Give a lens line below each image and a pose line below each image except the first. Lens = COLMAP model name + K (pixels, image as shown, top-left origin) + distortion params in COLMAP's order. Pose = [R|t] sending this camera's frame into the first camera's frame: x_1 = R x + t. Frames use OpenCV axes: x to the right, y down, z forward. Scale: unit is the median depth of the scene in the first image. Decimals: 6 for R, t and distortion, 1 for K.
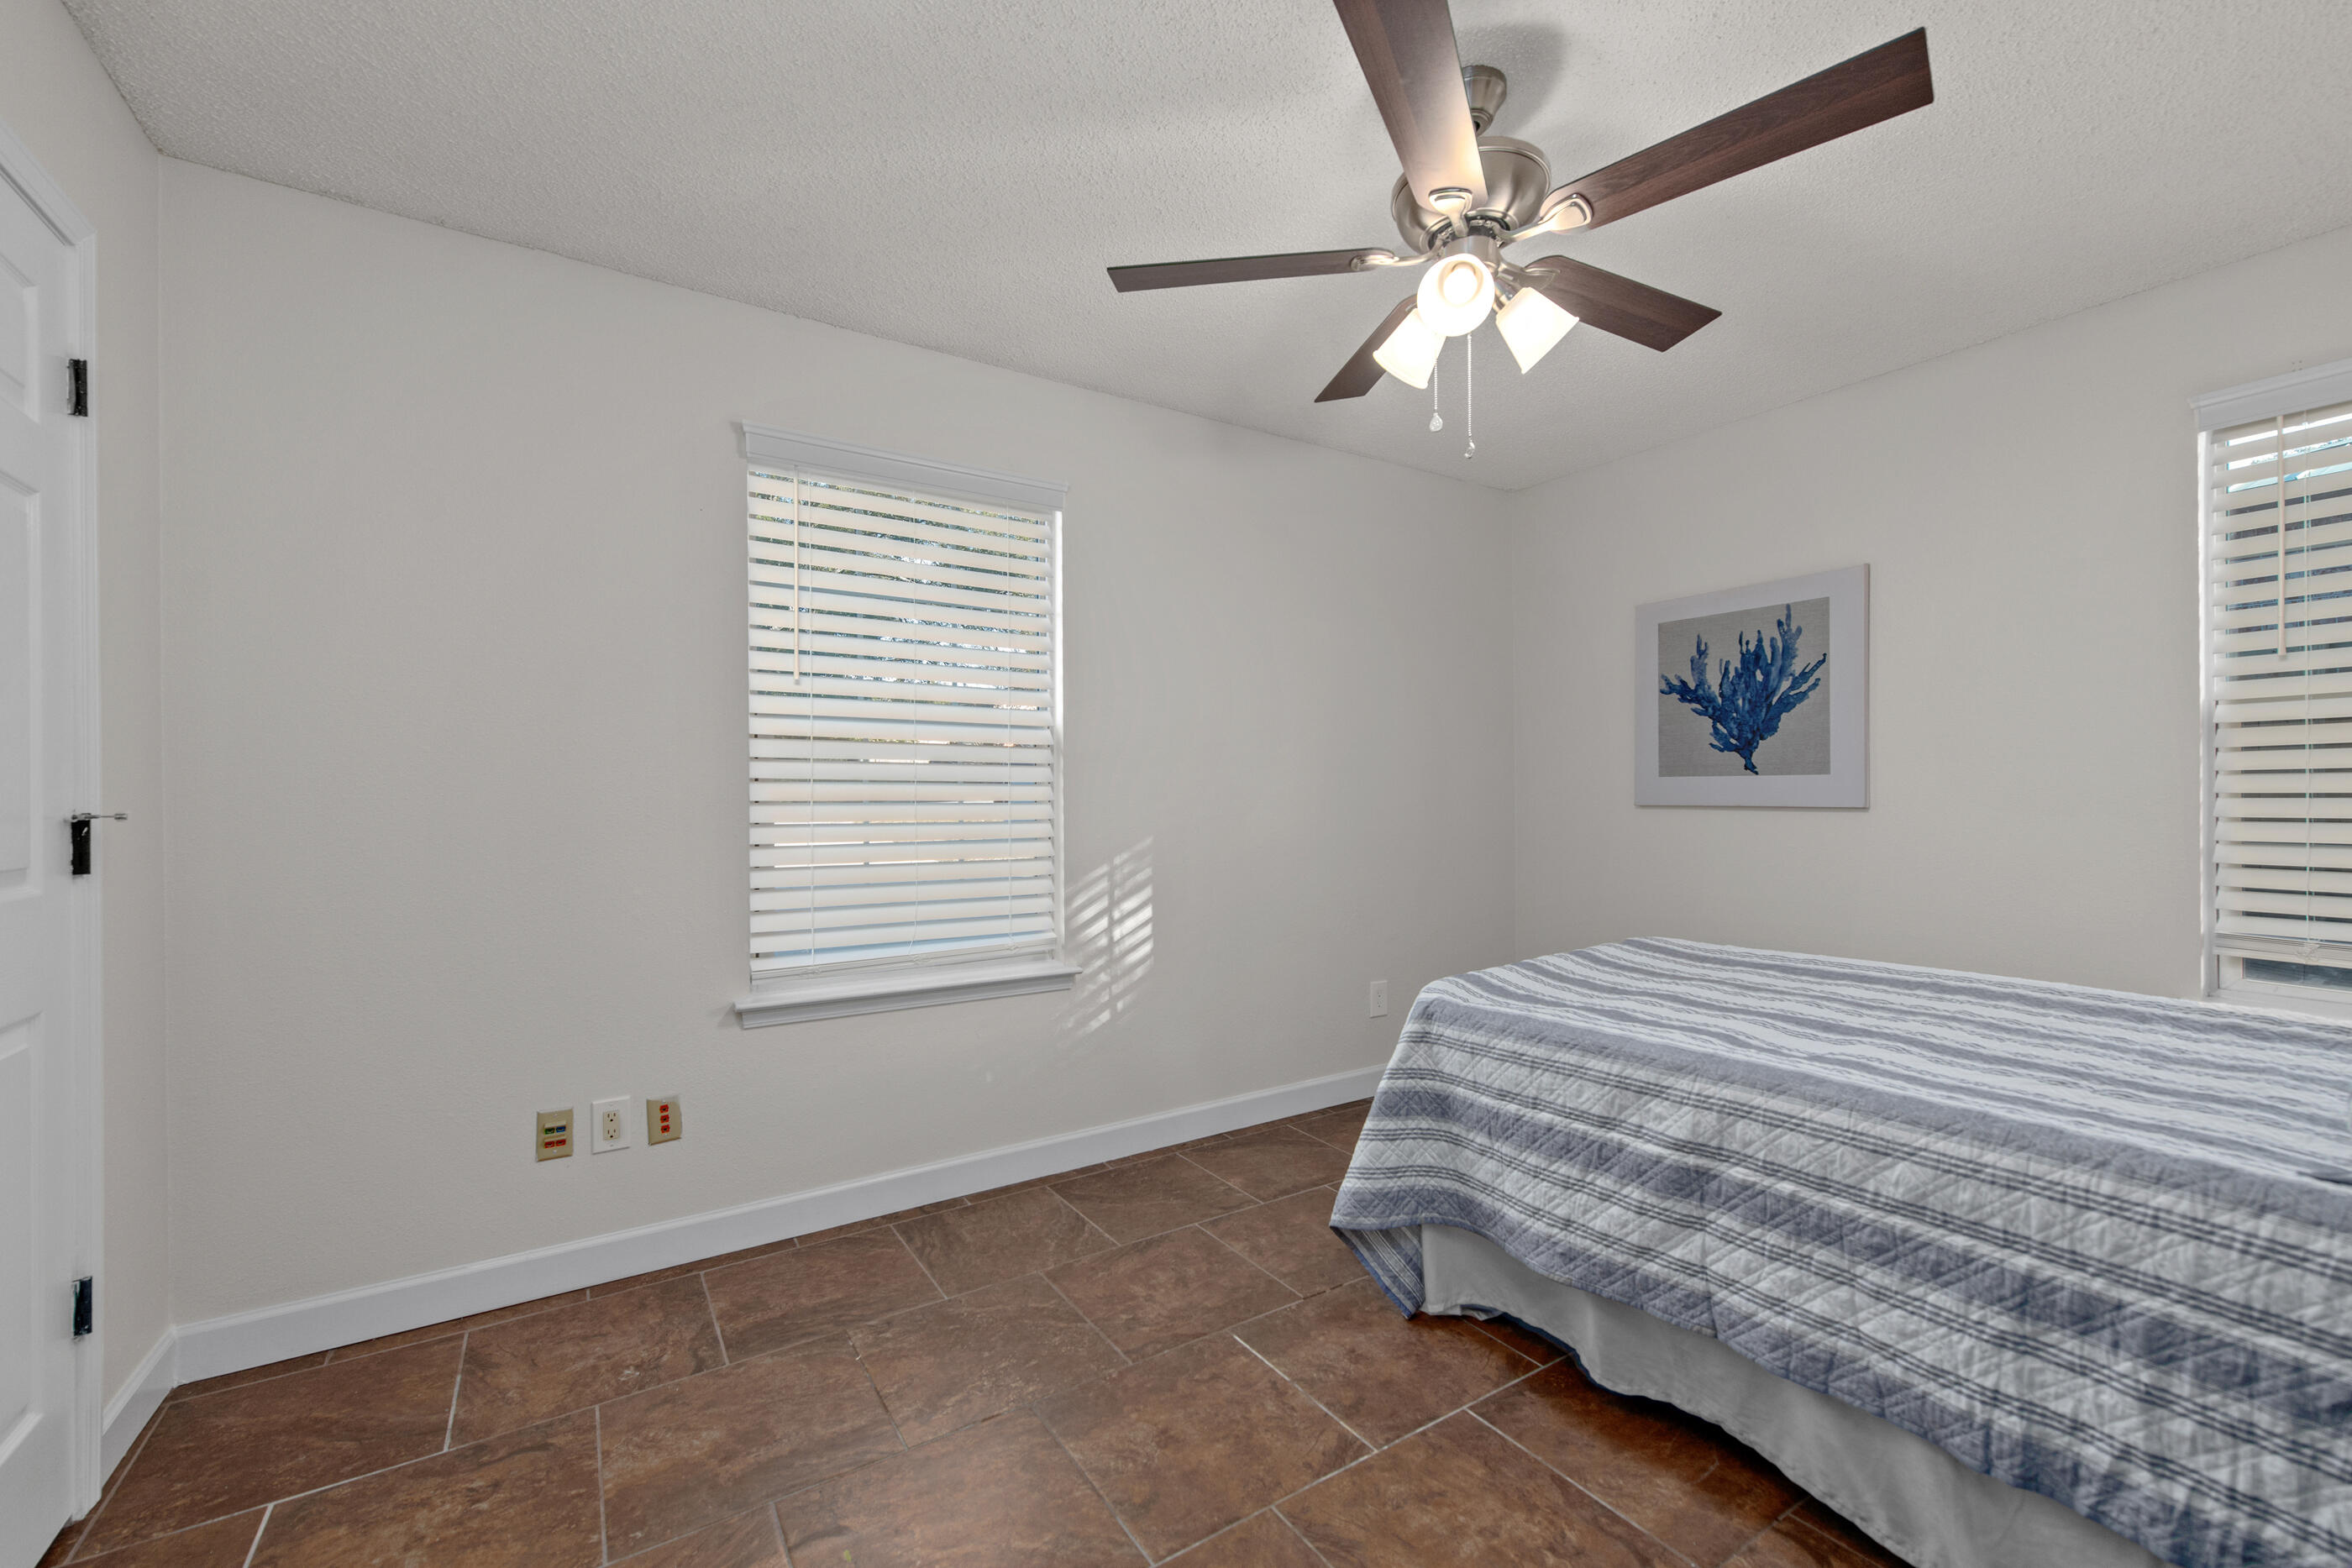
lens RADIAL K [[944.1, 0, 1176.0], [0, 944.1, 784.0], [0, 0, 1]] dist [0.015309, -0.004024]
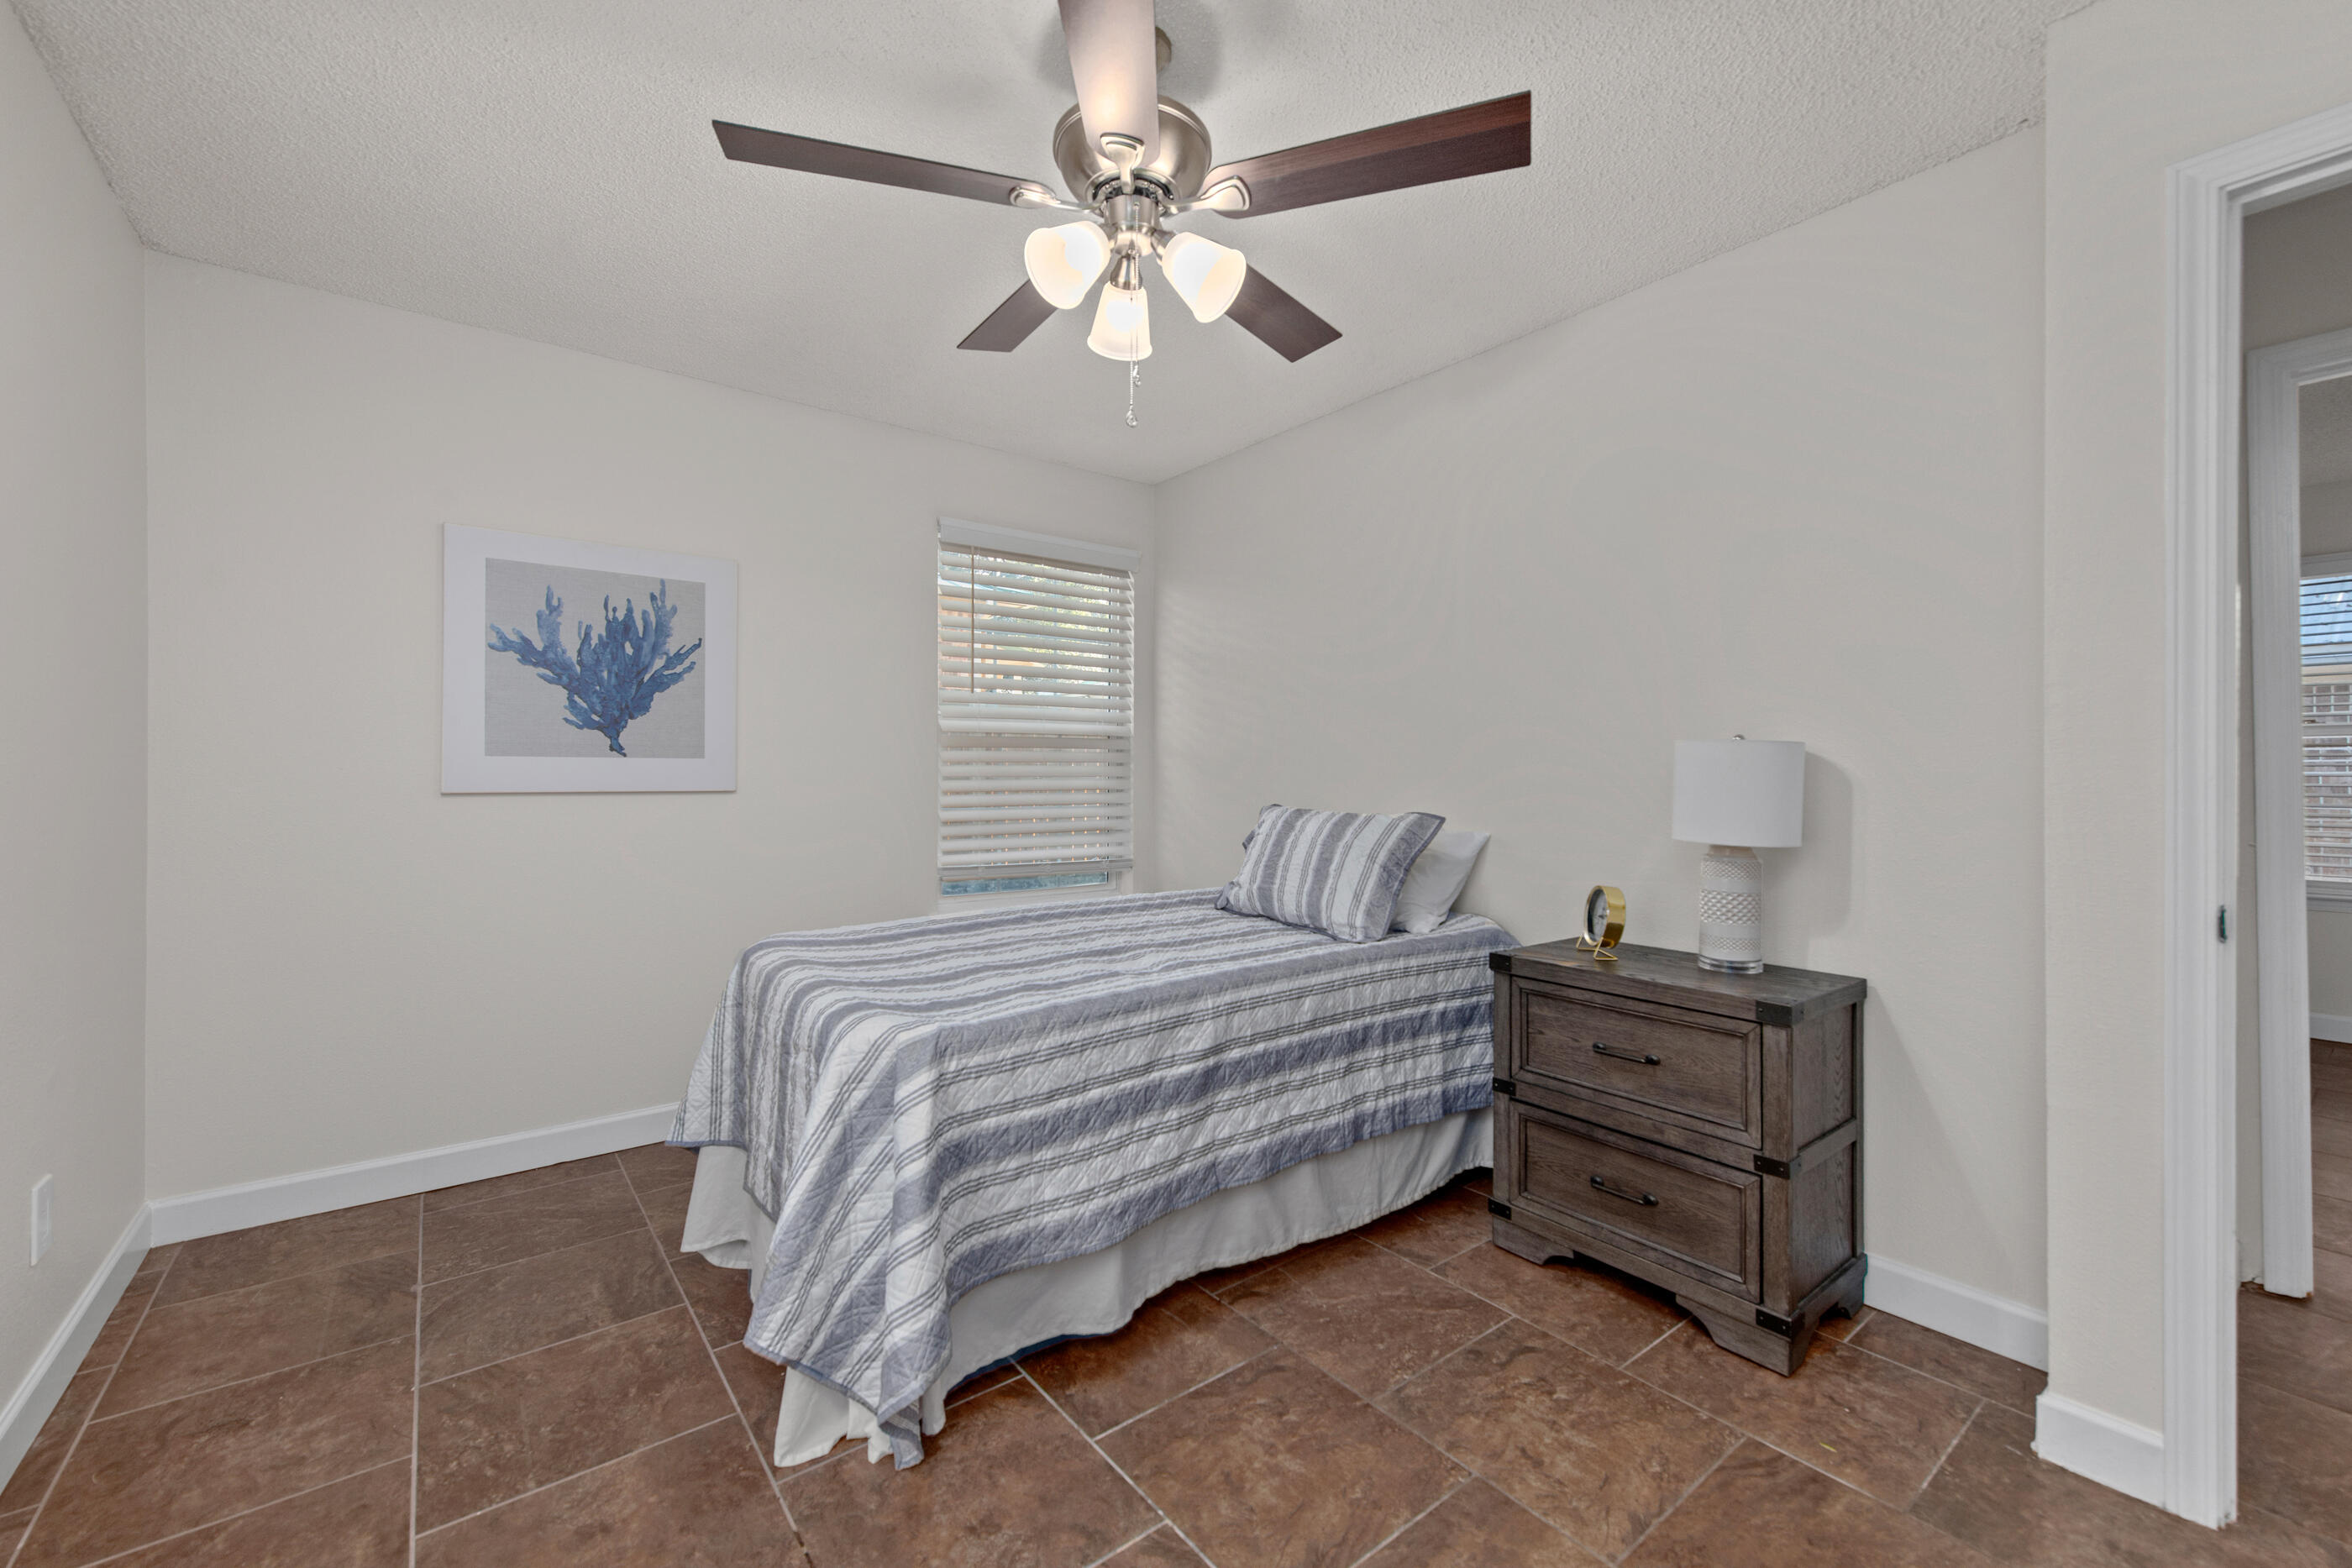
lens RADIAL K [[944.1, 0, 1176.0], [0, 944.1, 784.0], [0, 0, 1]] dist [0.015309, -0.004024]
pose [[-0.083584, -0.002018, 0.996499, -0.631243], [-0.007490, 0.999971, 0.001397, 0.020549], [-0.996473, -0.007348, -0.083597, 1.022026]]
